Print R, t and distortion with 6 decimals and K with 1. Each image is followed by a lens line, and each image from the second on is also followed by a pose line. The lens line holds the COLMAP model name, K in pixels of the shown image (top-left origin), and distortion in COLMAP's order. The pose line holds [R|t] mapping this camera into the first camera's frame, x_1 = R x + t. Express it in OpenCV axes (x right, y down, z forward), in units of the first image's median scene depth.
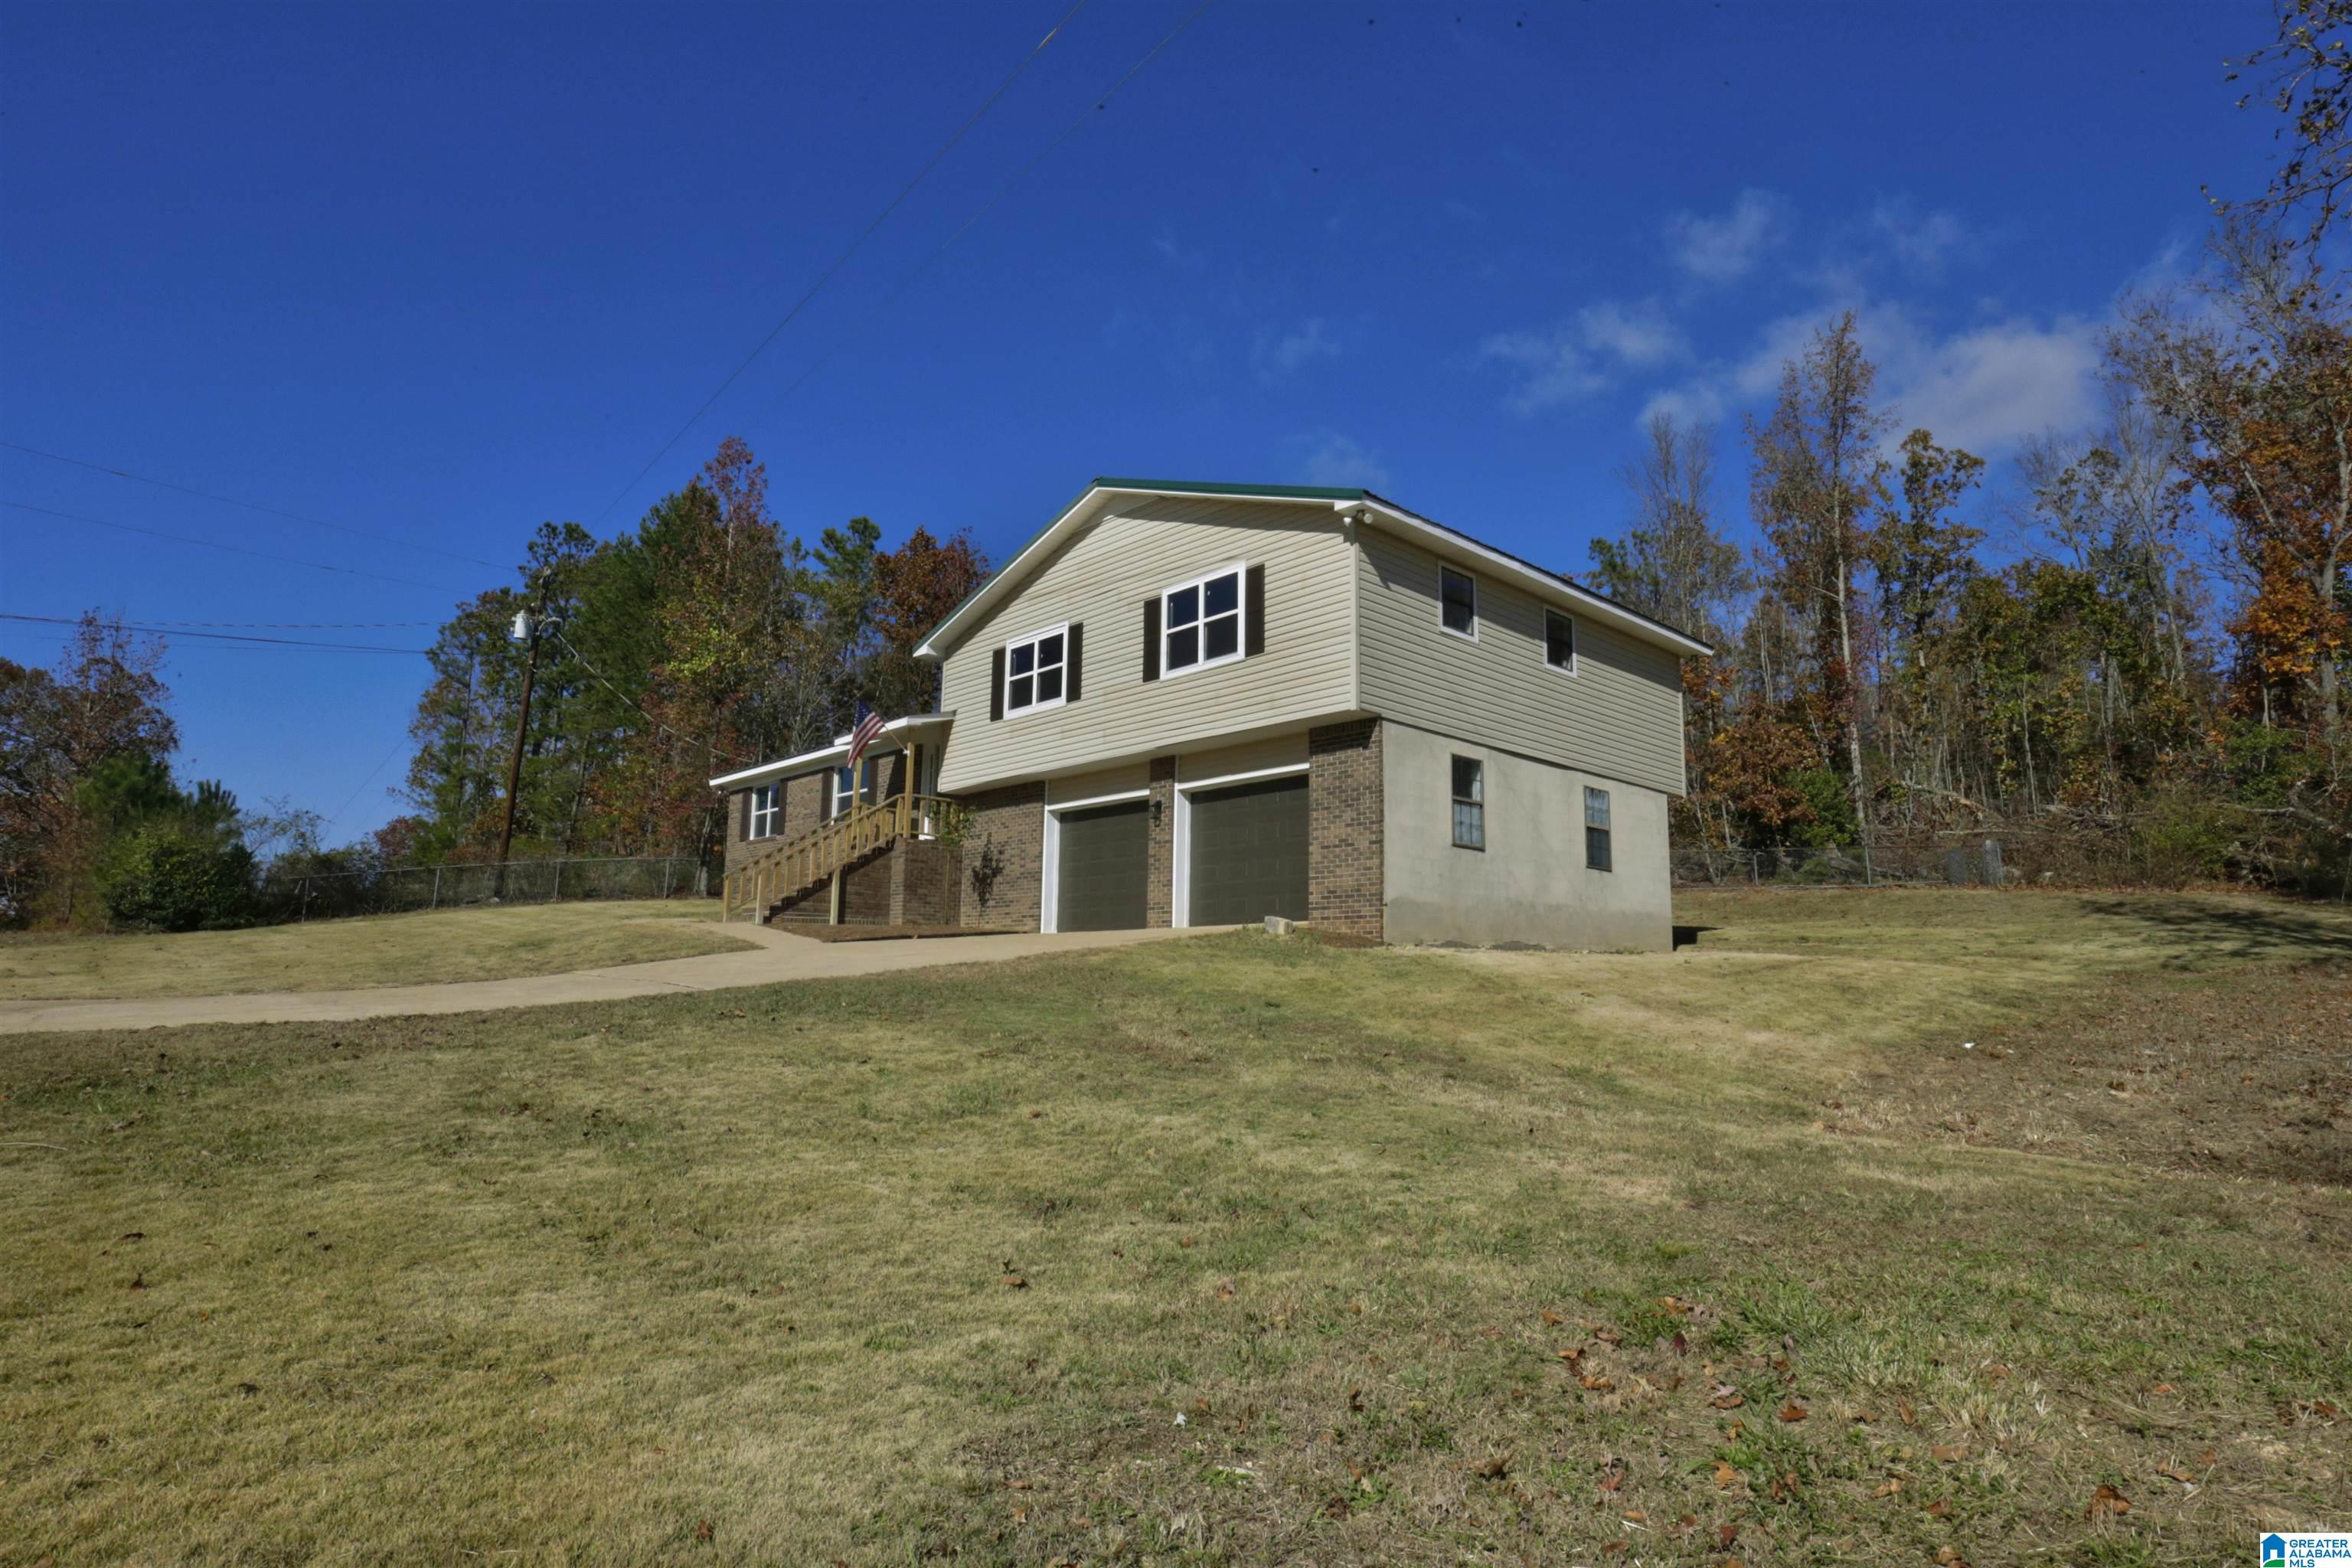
lens RADIAL K [[1239.7, 0, 1176.0], [0, 1239.7, 784.0], [0, 0, 1]] dist [-0.004431, -0.000279]
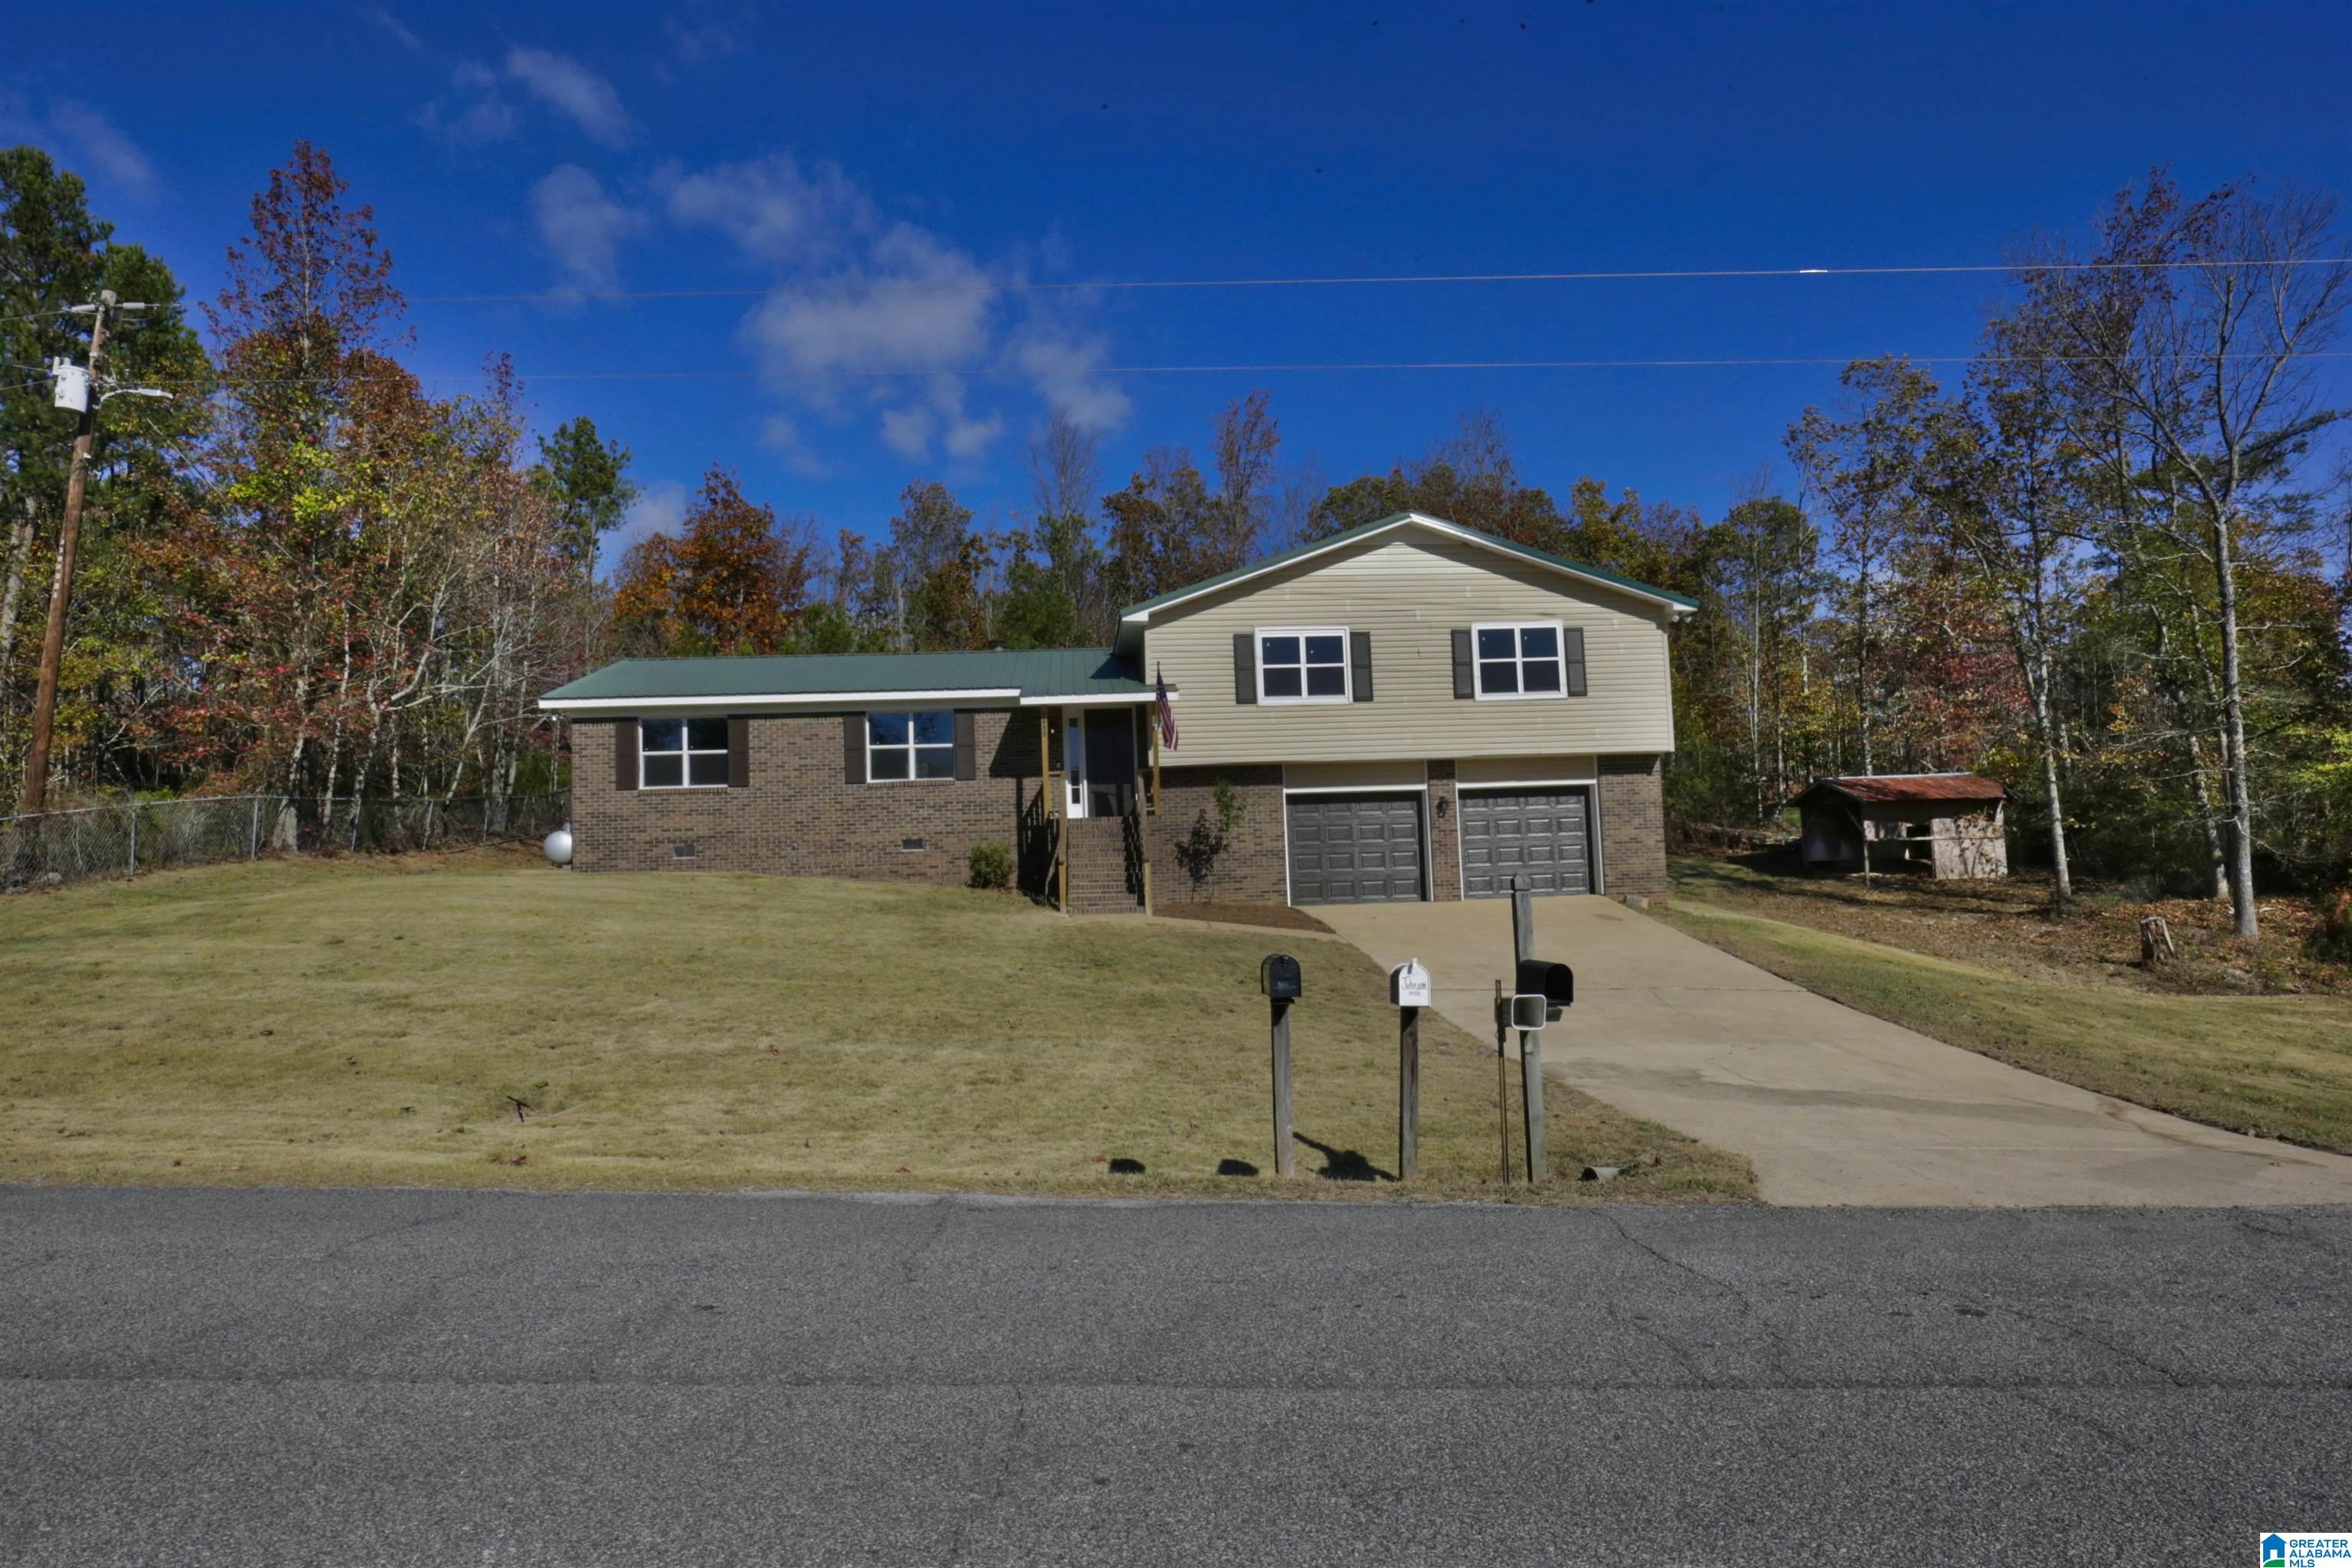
lens RADIAL K [[1239.7, 0, 1176.0], [0, 1239.7, 784.0], [0, 0, 1]] dist [-0.004431, -0.000279]
pose [[0.640316, 0.030411, 0.767510, -1.038478], [-0.086896, 0.995669, 0.033043, -0.014735], [-0.763181, -0.087852, 0.640185, 0.400557]]
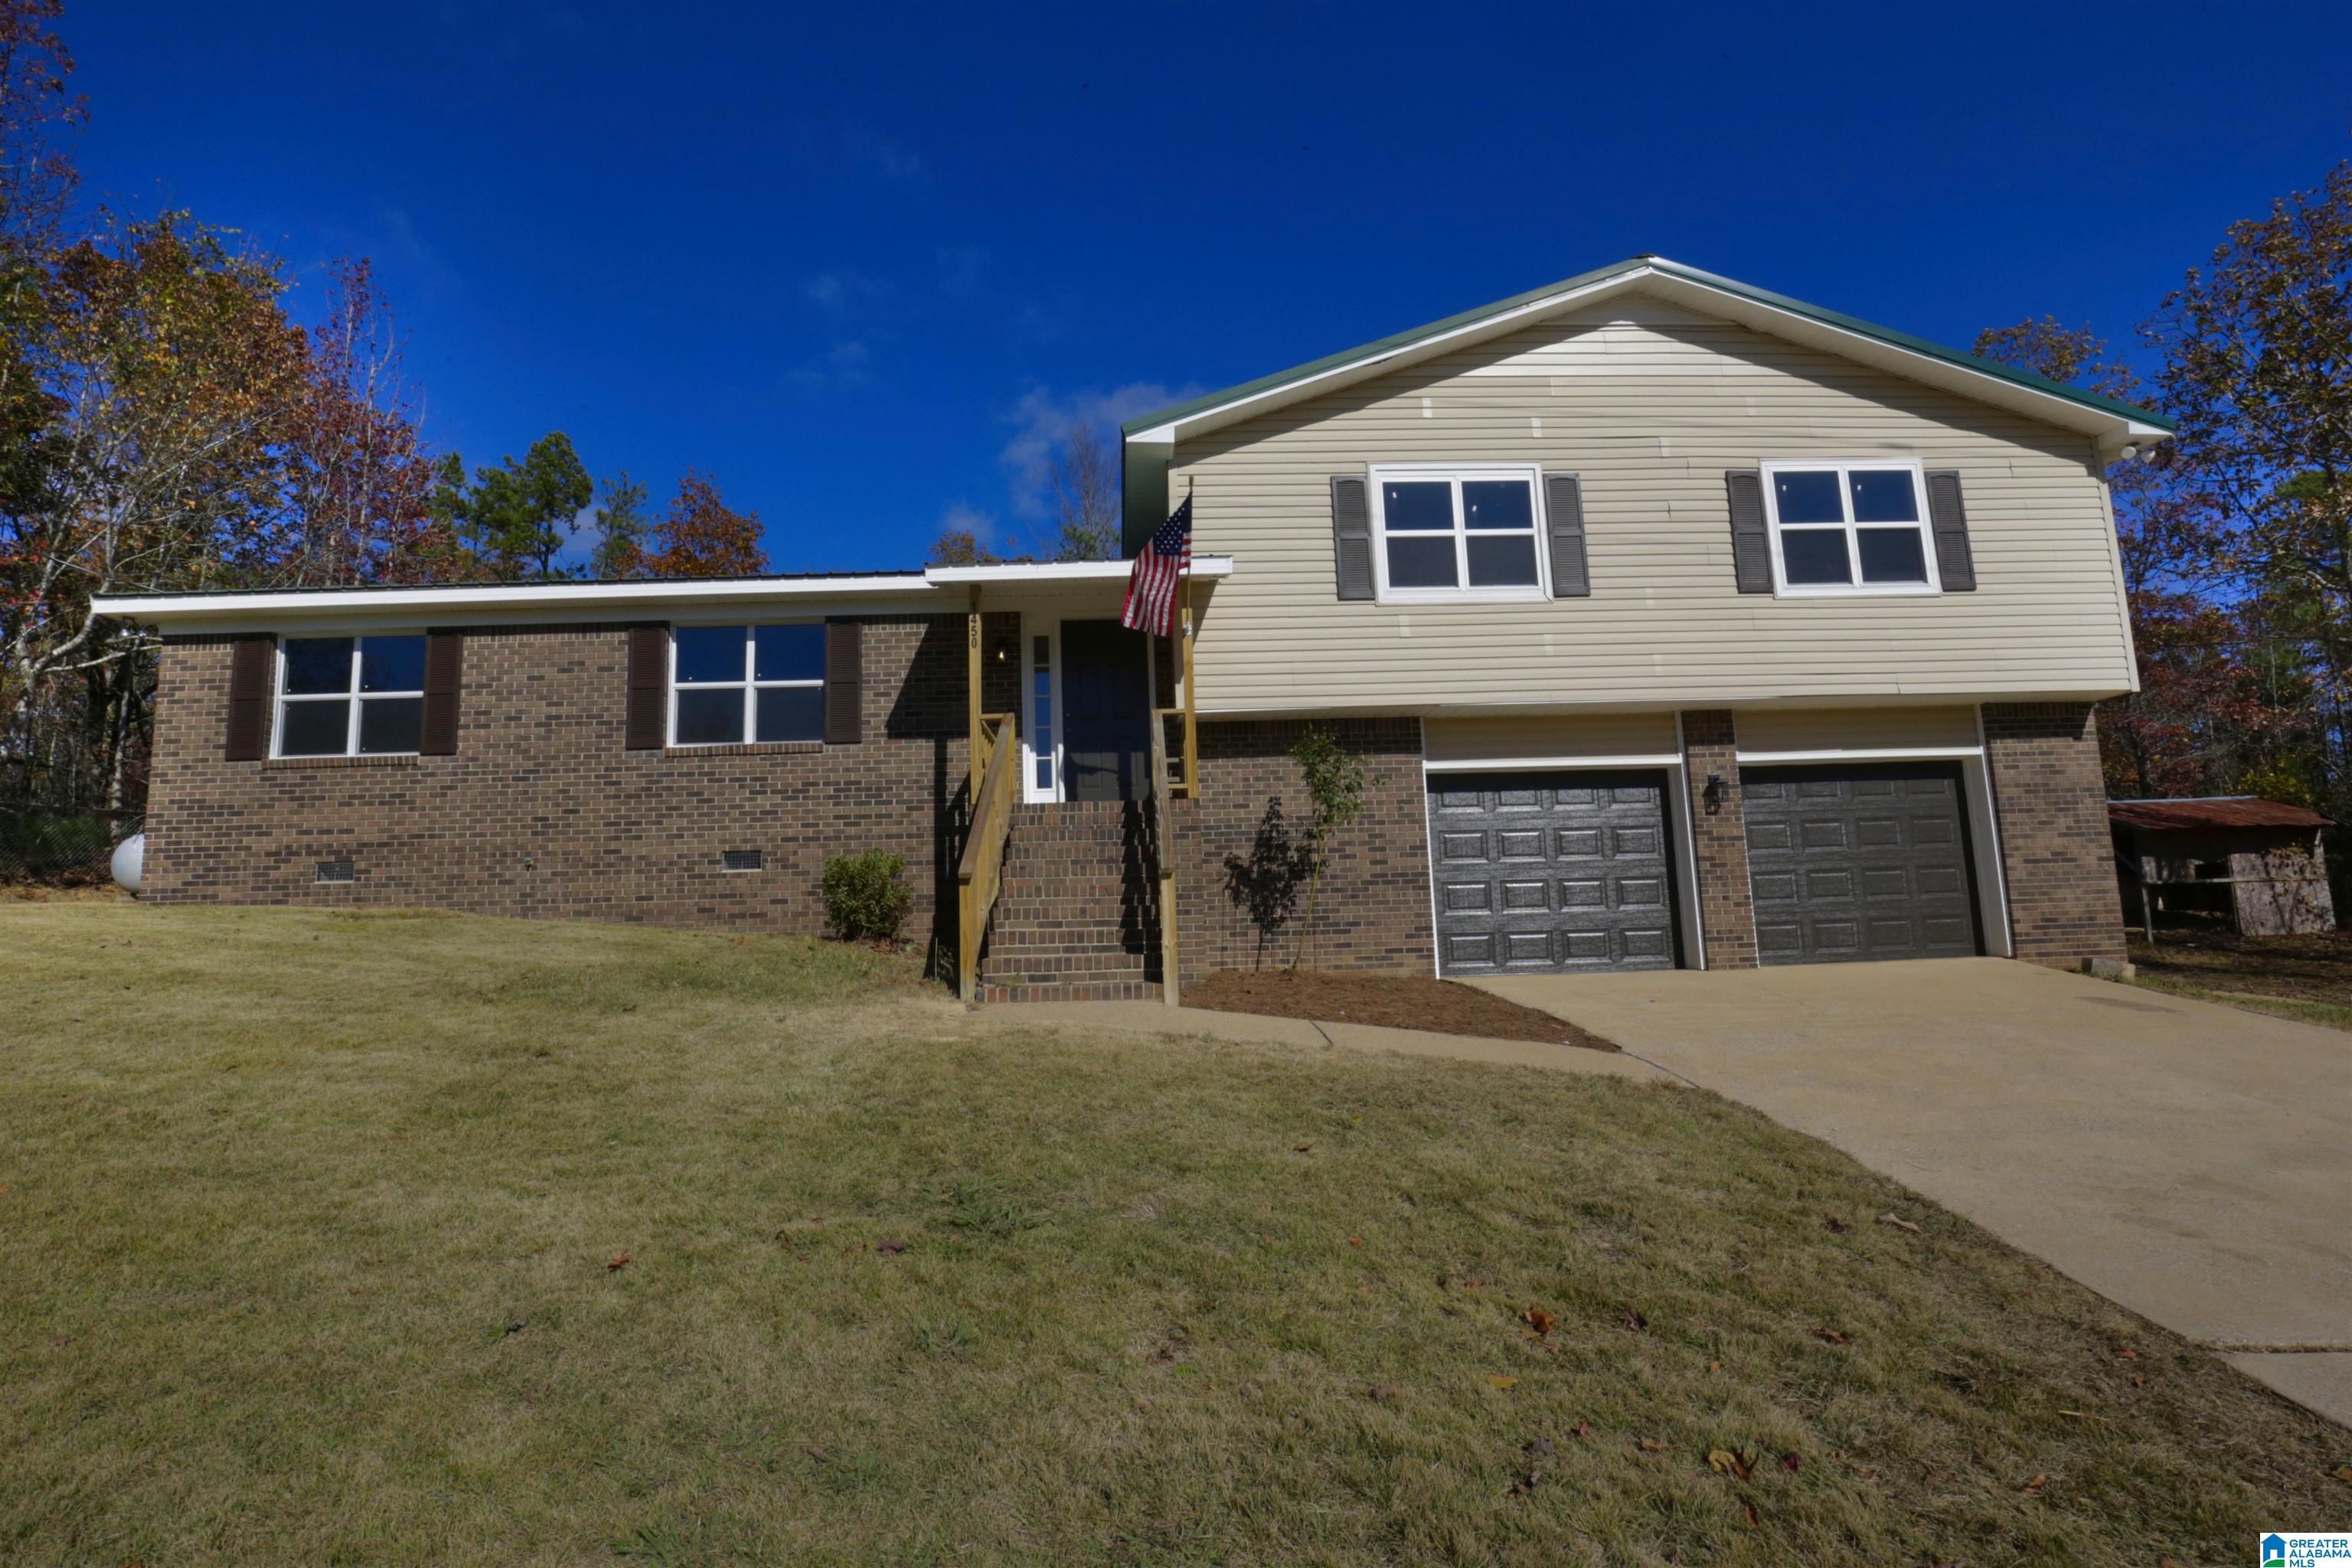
lens RADIAL K [[1091.4, 0, 1164.2], [0, 1091.4, 794.8], [0, 0, 1]] dist [-0.028306, 0.000823]
pose [[0.670157, 0.073663, 0.738554, -0.595914], [-0.086350, 0.996044, -0.020992, 0.057363], [-0.737179, -0.049707, 0.673867, 0.775751]]
